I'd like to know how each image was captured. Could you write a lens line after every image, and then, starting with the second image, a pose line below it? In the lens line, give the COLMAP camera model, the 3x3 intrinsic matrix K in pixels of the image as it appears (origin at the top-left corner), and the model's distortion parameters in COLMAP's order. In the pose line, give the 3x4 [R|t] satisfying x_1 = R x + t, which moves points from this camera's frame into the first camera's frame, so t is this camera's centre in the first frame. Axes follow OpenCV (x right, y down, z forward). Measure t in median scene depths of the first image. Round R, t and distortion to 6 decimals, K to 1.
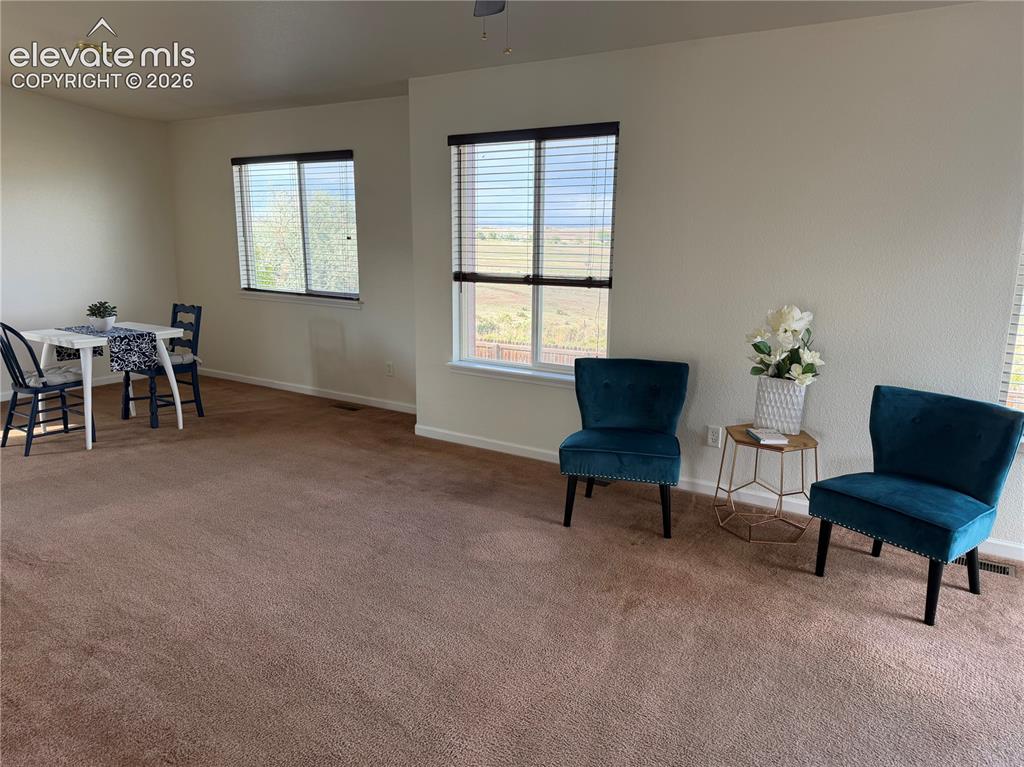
lens RADIAL K [[701.3, 0, 512.0], [0, 701.3, 383.5], [0, 0, 1]] dist [0.127137, -0.173951]
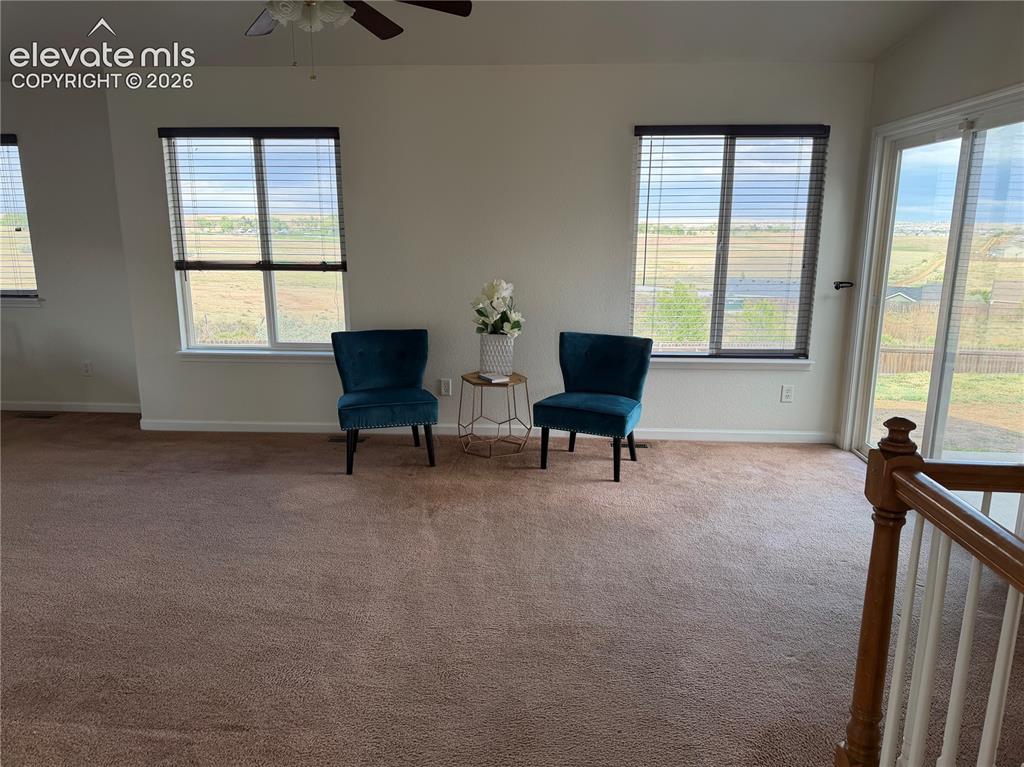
lens RADIAL K [[712.9, 0, 512.0], [0, 712.9, 383.5], [0, 0, 1]] dist [0.027779, -0.049520]
pose [[0.871615, -0.115427, 0.476407, -0.230085], [0.104703, 0.993291, 0.049101, 0.020814], [-0.478879, 0.007084, 0.877853, -0.173680]]
